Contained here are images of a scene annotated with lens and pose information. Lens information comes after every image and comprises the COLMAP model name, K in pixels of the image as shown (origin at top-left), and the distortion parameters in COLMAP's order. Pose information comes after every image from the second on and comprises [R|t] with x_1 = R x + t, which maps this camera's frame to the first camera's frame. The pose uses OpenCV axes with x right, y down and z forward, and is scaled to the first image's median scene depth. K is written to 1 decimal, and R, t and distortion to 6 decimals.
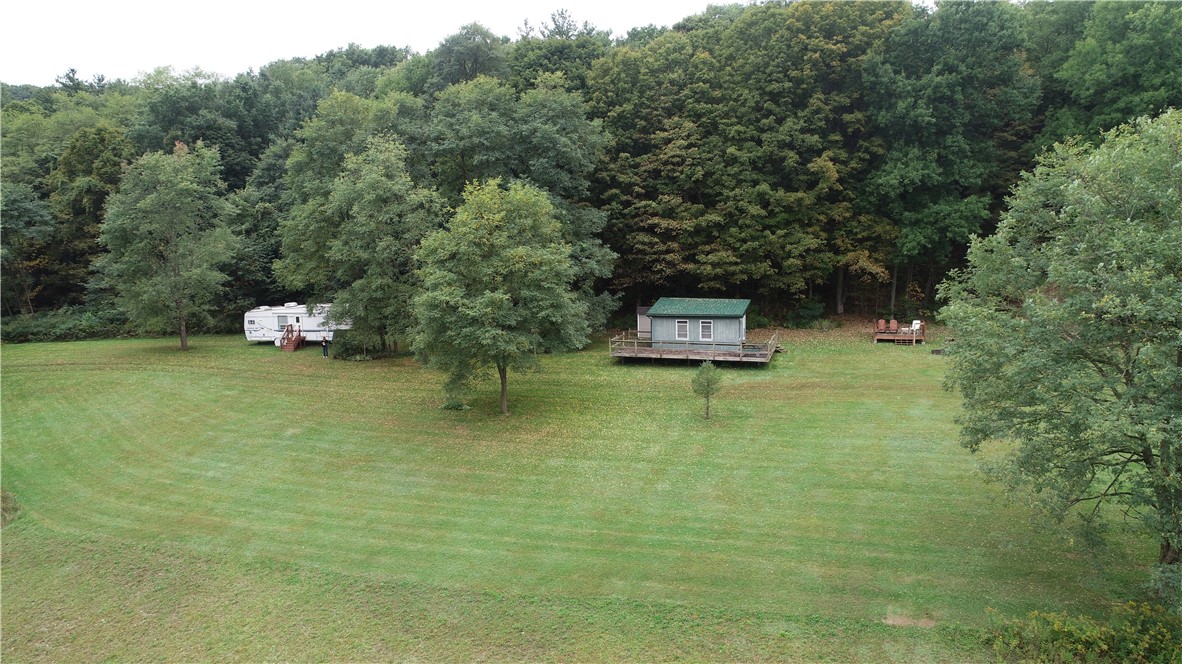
lens RADIAL K [[787.1, 0, 594.1], [0, 787.1, 339.5], [0, 0, 1]] dist [-0.012648, 0.004211]
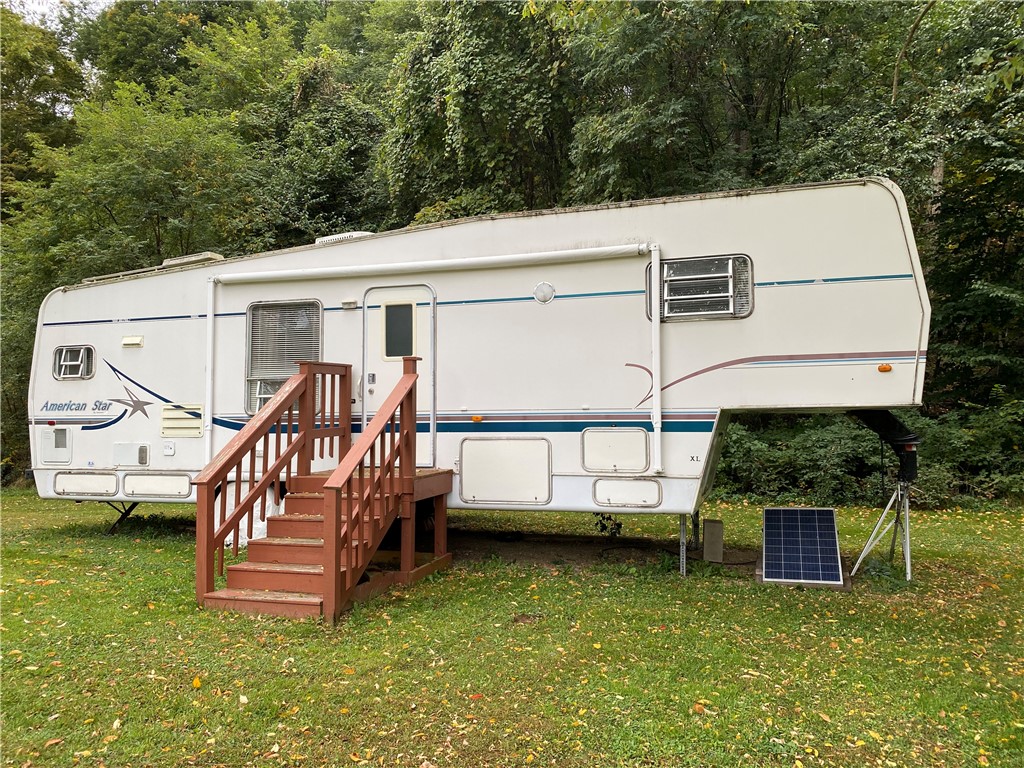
lens RADIAL K [[782.4, 0, 512.5], [0, 782.4, 383.3], [0, 0, 1]] dist [0.043729, -0.039651]
pose [[0.975138, -0.001792, -0.221590, -0.333095], [-0.045948, 0.976600, -0.210096, 0.006908], [0.216782, 0.215054, 0.952238, 0.889907]]
